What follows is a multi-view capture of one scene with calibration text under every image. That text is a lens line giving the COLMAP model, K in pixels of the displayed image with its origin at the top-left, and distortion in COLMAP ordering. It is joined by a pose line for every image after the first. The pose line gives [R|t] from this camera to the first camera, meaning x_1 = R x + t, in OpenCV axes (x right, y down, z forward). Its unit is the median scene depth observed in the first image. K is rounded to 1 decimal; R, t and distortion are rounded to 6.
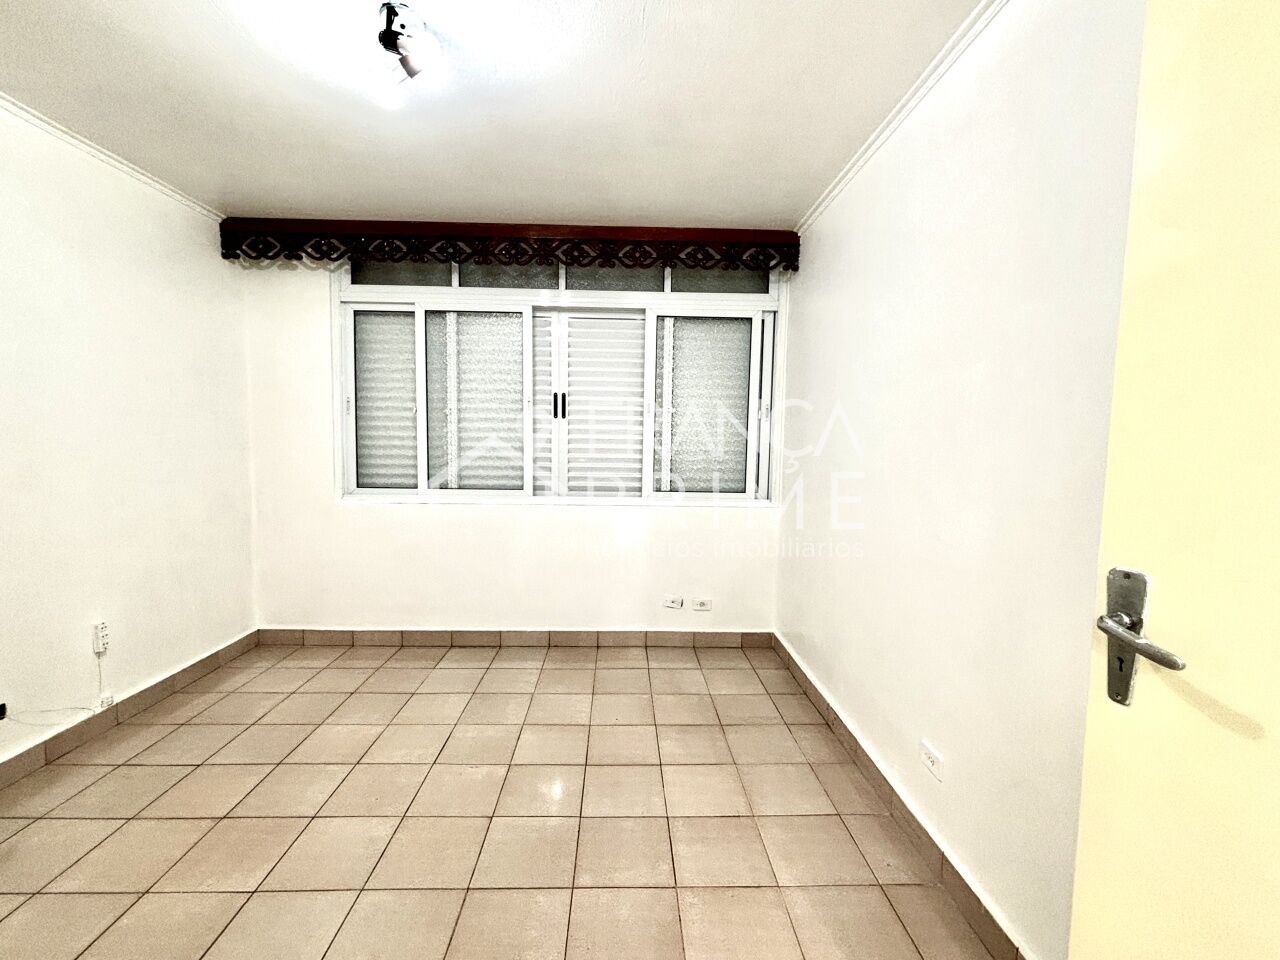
lens RADIAL K [[574.5, 0, 637.5], [0, 574.5, 483.5], [0, 0, 1]] dist [0.002854, 0.000306]
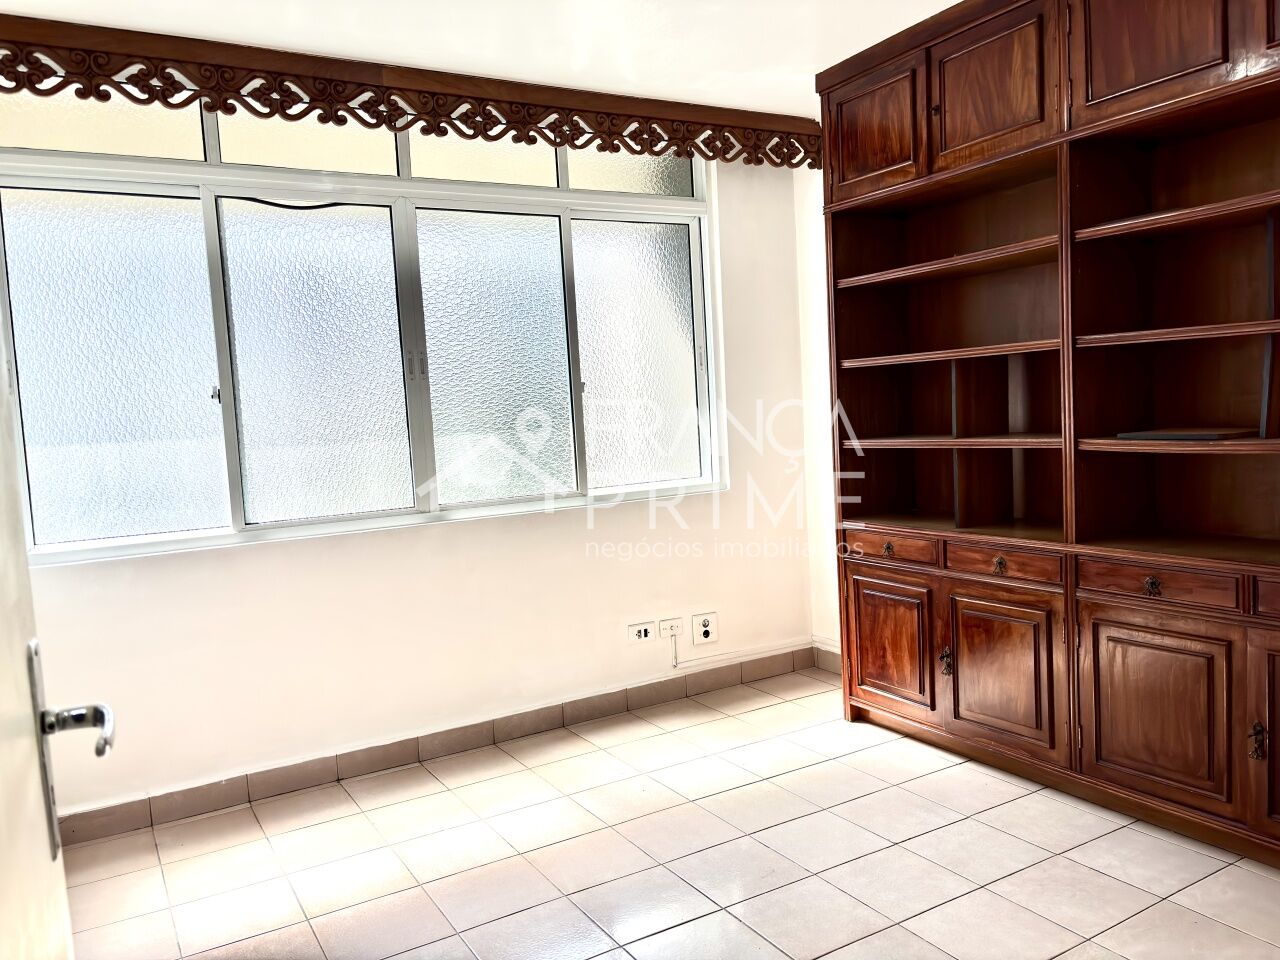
lens RADIAL K [[979.7, 0, 644.7], [0, 979.7, 481.6], [0, 0, 1]] dist [0.042531, -0.005089]
pose [[0.871456, -0.102191, 0.479709, -0.616616], [0.107460, 0.994072, 0.016548, -0.002435], [-0.478556, 0.037129, 0.877272, -0.028975]]
